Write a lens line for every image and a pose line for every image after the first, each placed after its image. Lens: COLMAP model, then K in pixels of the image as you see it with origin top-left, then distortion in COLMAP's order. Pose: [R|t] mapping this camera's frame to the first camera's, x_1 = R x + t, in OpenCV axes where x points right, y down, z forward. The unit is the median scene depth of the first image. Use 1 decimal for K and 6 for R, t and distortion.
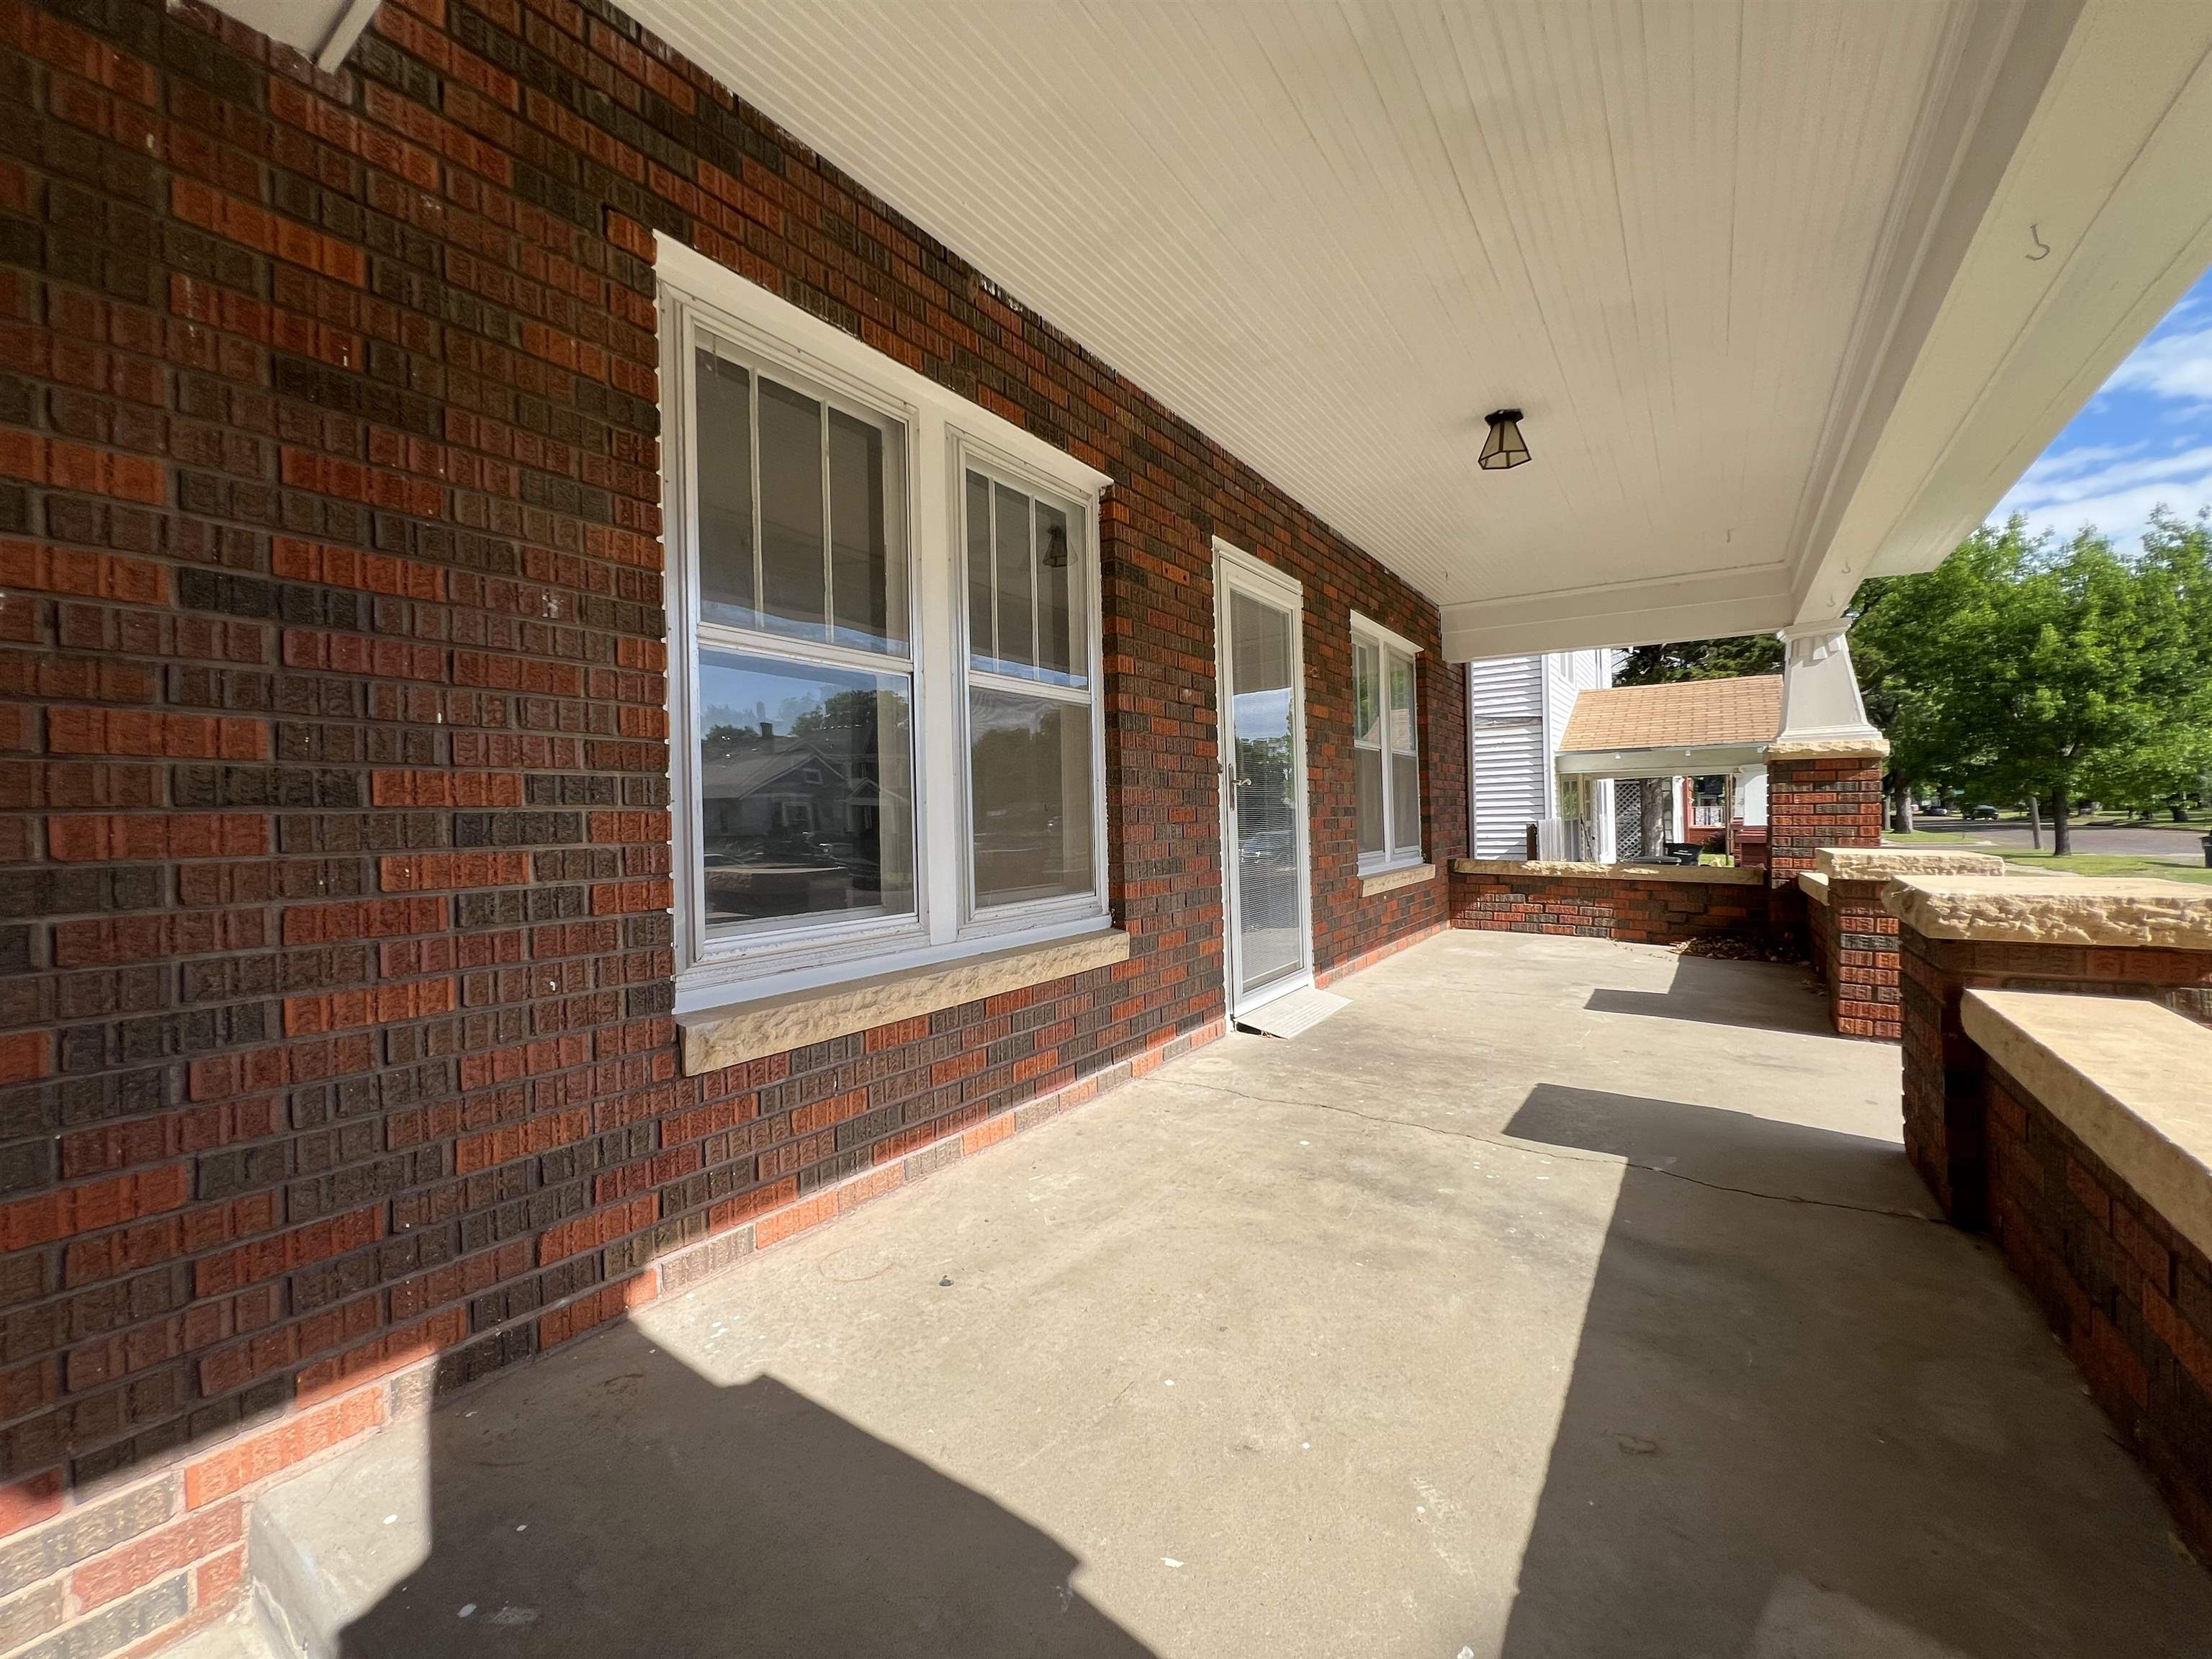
lens RADIAL K [[892.2, 0, 1103.1], [0, 892.2, 824.1], [0, 0, 1]] dist [0.001988, 0.000240]
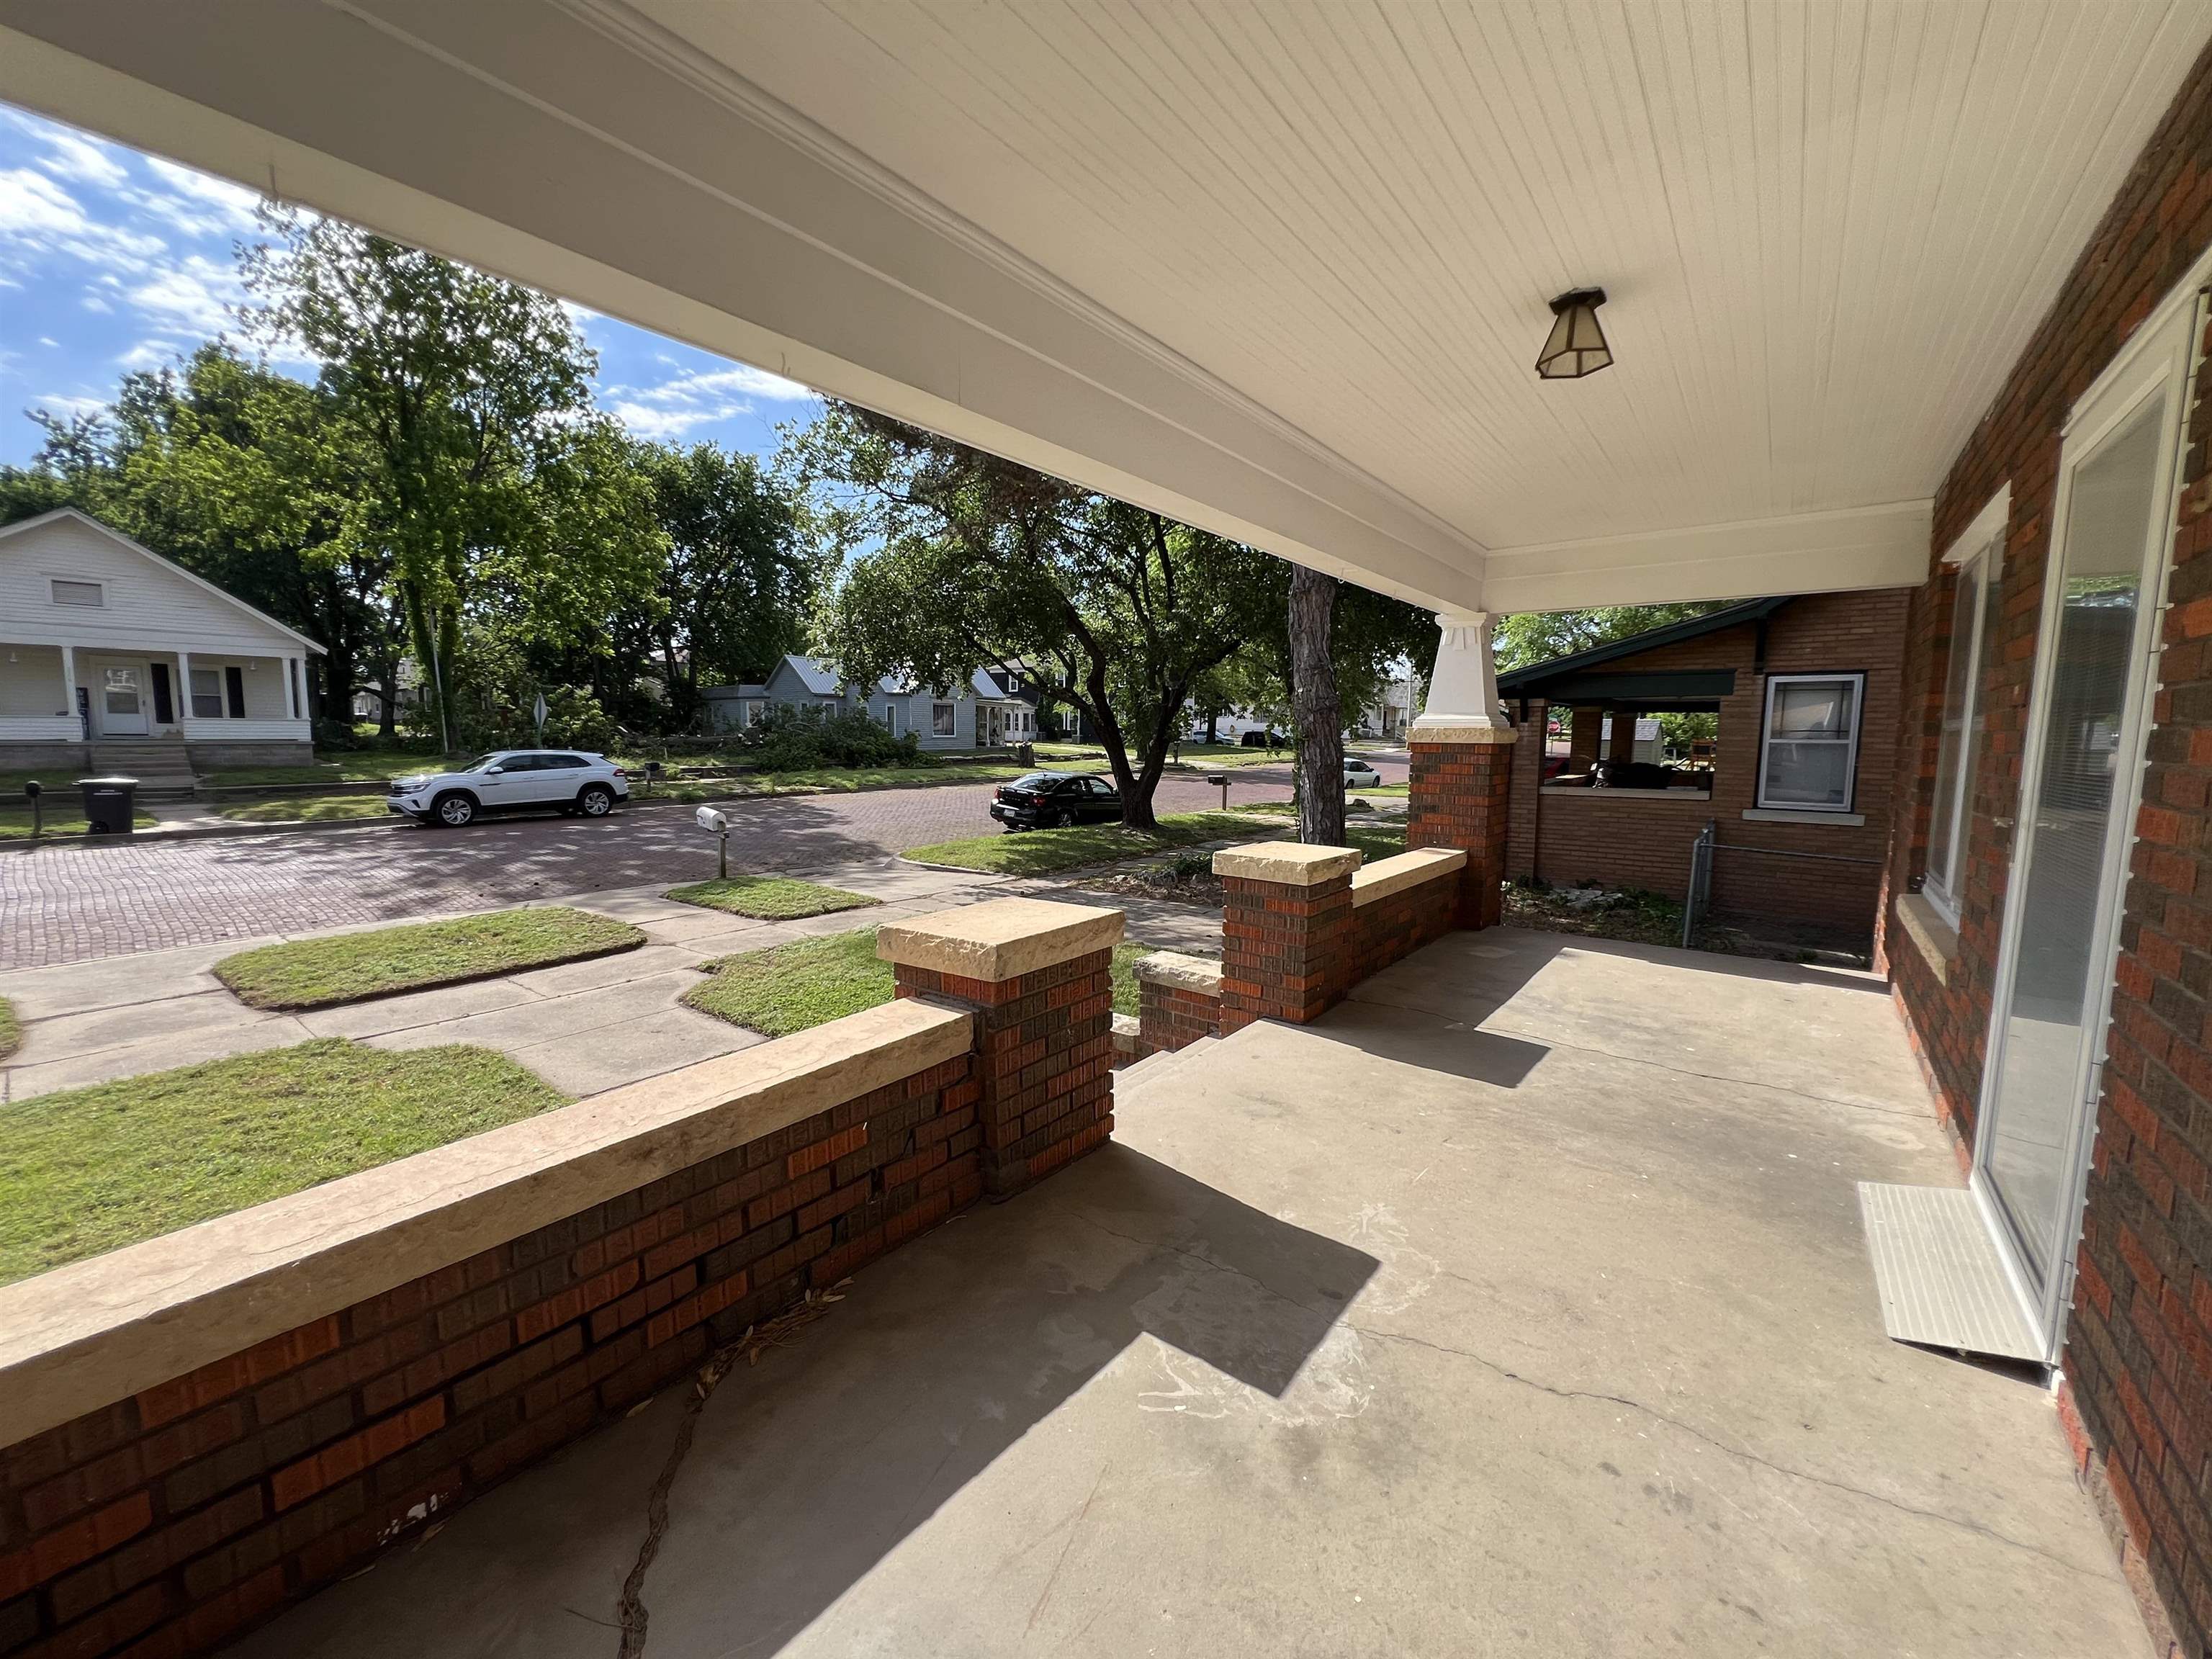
lens RADIAL K [[892.2, 0, 1107.7], [0, 892.2, 833.7], [0, 0, 1]] dist [0.001988, 0.000240]
pose [[-0.998507, 0.002776, 0.054561, 1.147734], [0.008788, 0.993863, 0.110269, -0.168636], [-0.053920, 0.110583, -0.992403, 2.578315]]
